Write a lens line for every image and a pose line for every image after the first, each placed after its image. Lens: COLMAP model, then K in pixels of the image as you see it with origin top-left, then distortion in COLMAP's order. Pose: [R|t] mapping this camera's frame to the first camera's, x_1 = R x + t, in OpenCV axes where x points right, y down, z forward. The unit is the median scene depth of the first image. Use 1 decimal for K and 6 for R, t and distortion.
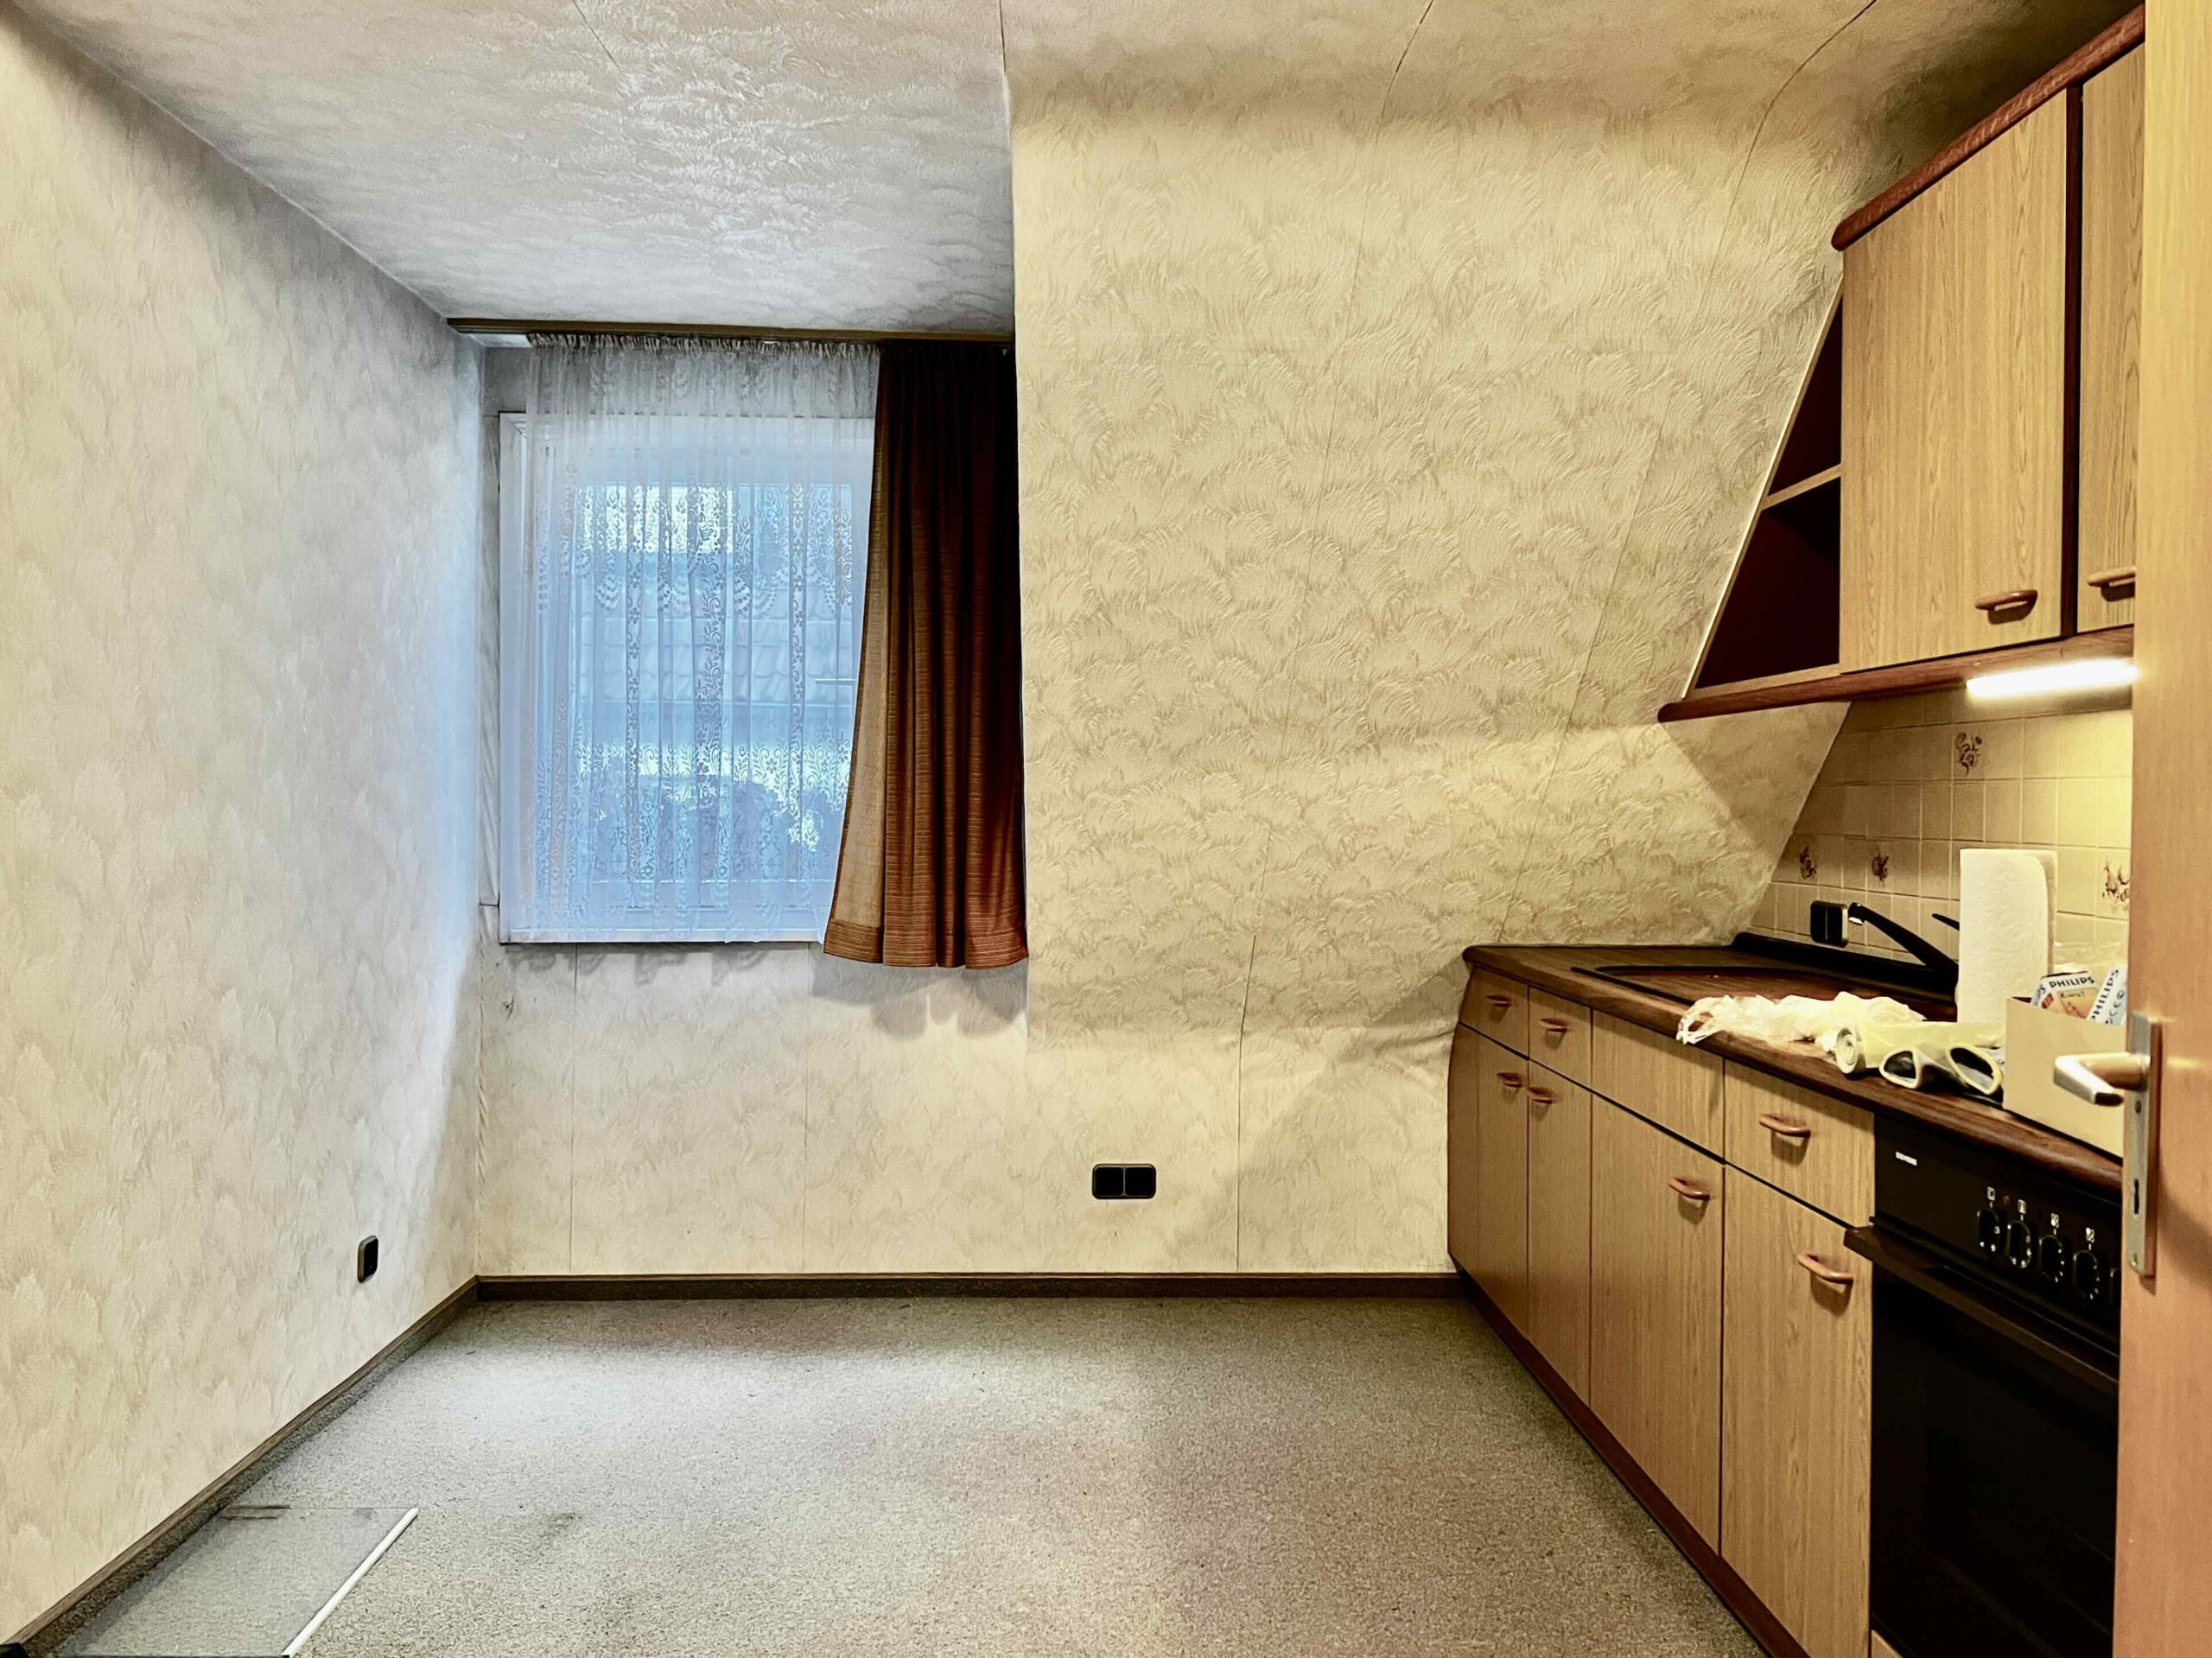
lens RADIAL K [[1663.2, 0, 1107.4], [0, 1663.2, 812.8], [0, 0, 1]] dist [0.122929, 0.000418]
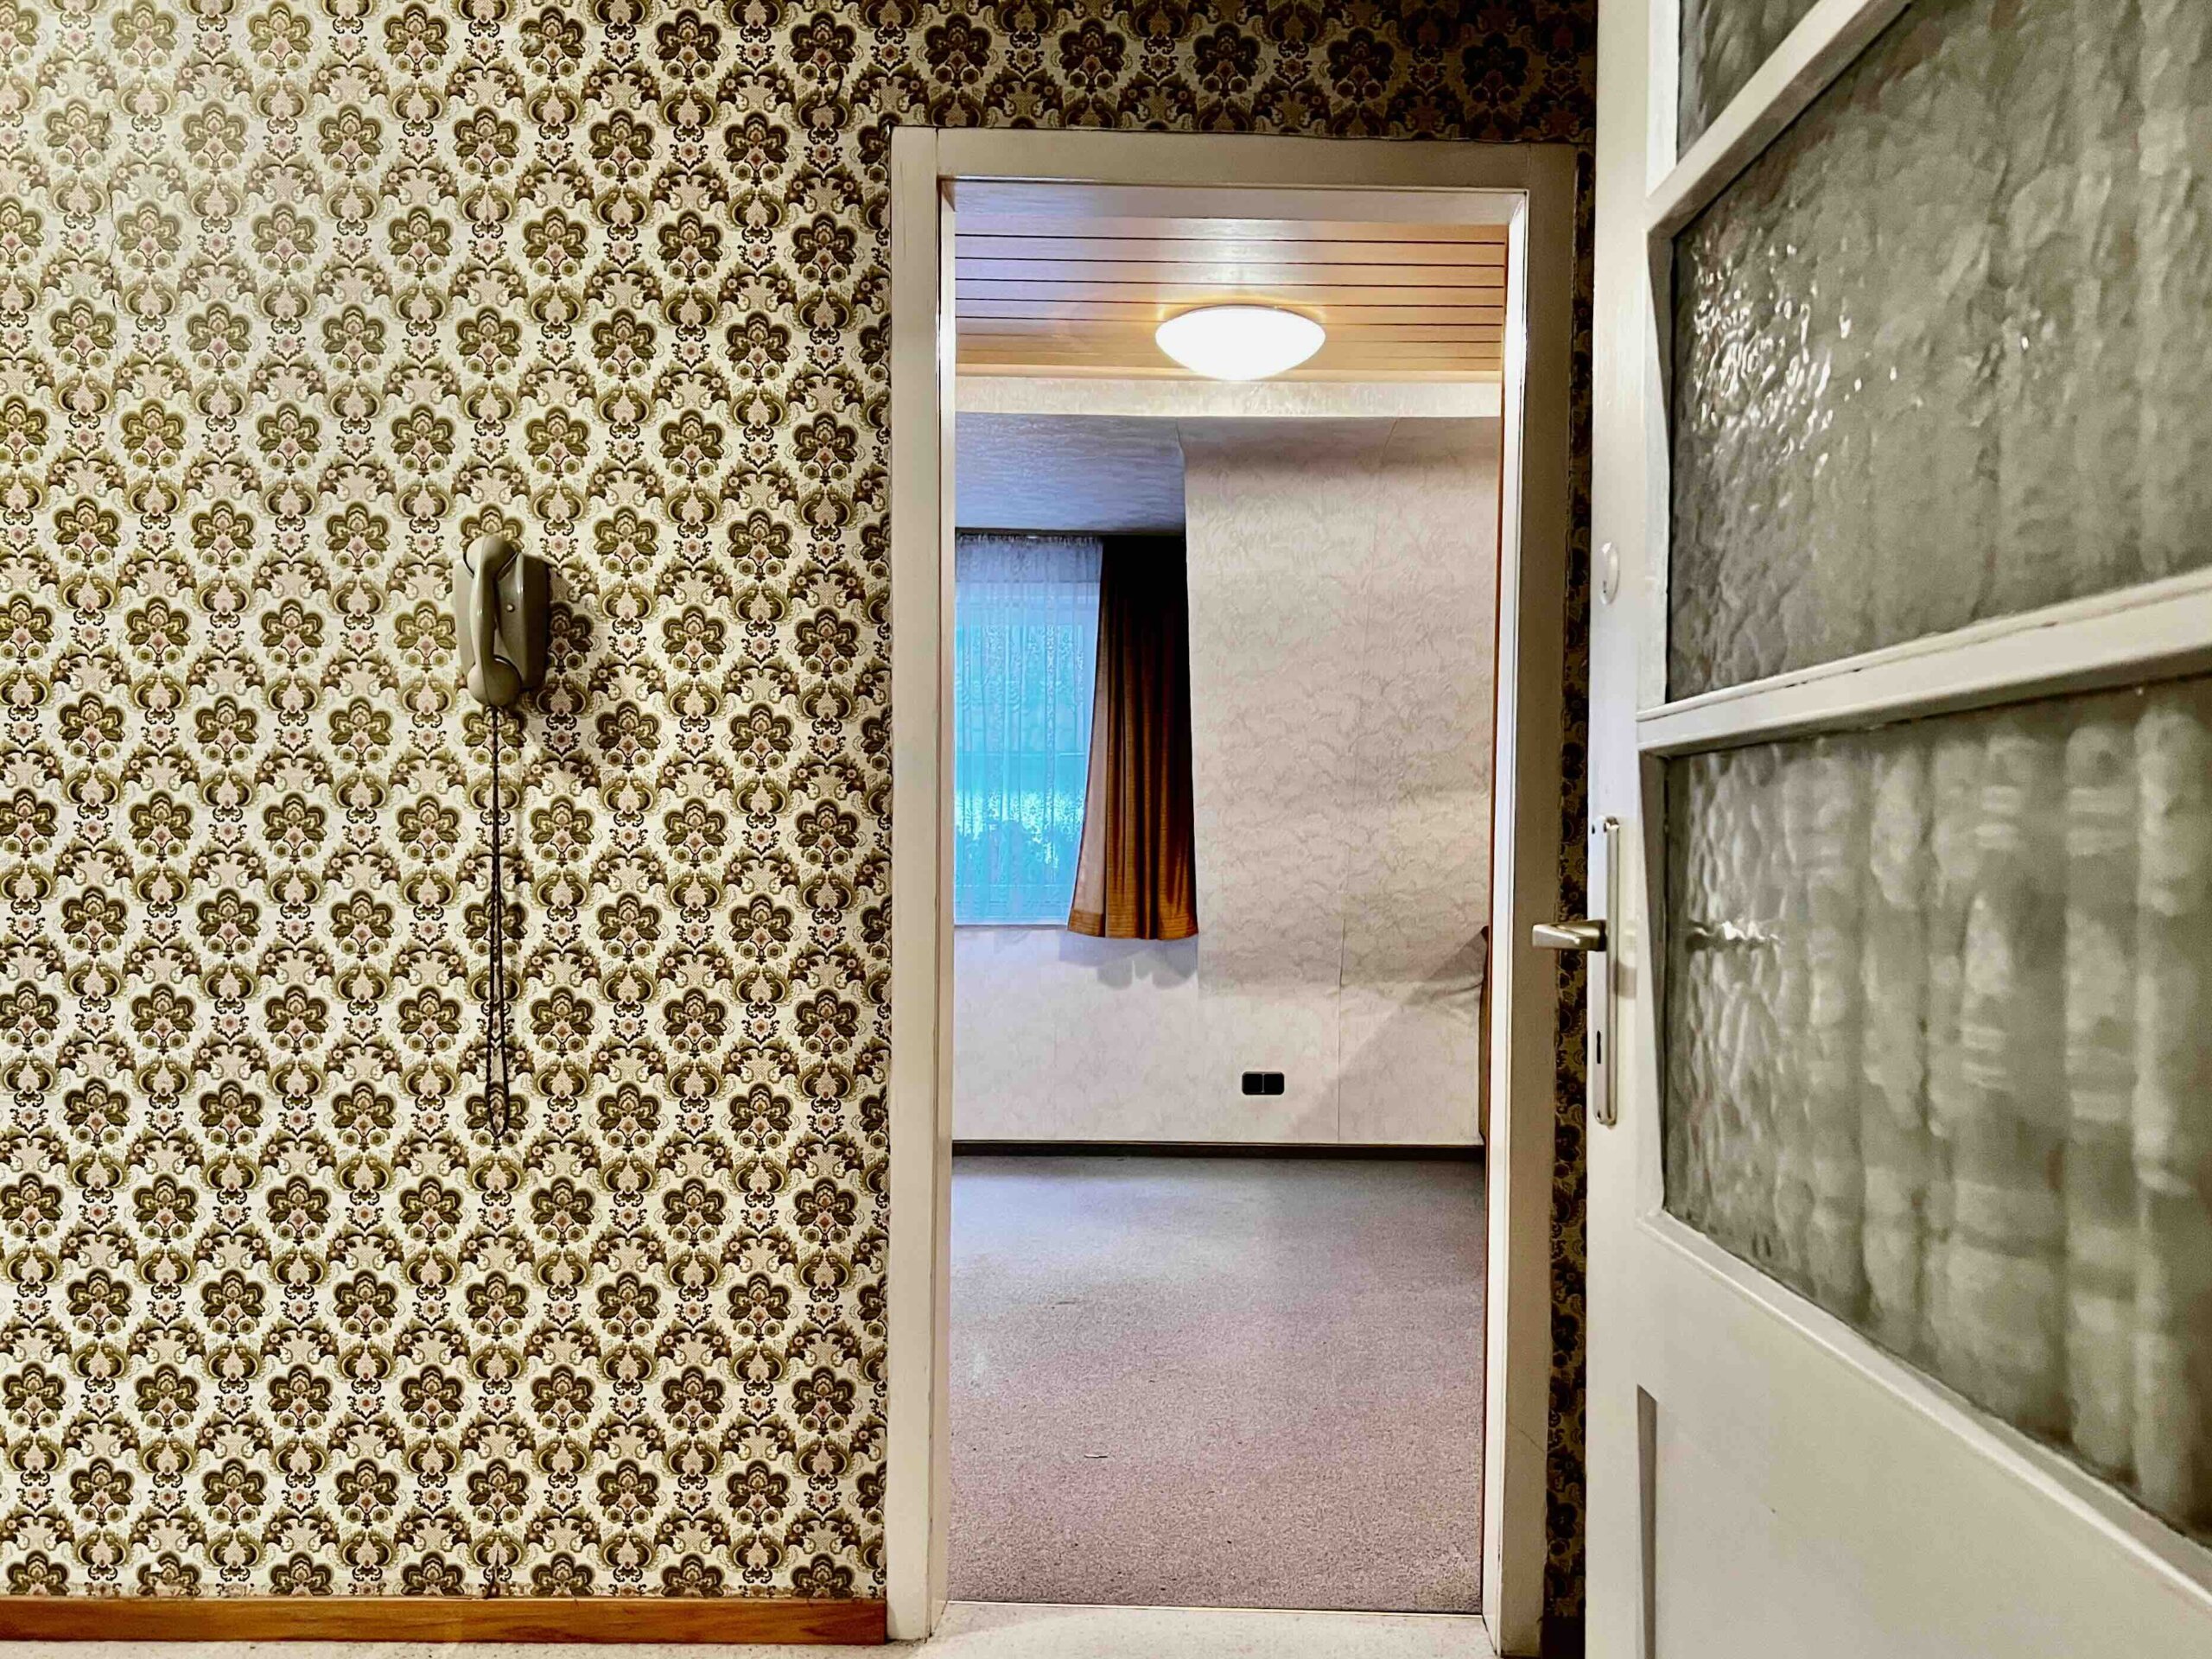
lens RADIAL K [[1663.3, 0, 1099.6], [0, 1663.3, 828.0], [0, 0, 1]] dist [0.122929, 0.000418]
pose [[0.993097, -0.002547, -0.117269, 0.042214], [0.000768, 0.999884, -0.015211, 0.012035], [0.117294, 0.015016, 0.992984, -0.539951]]
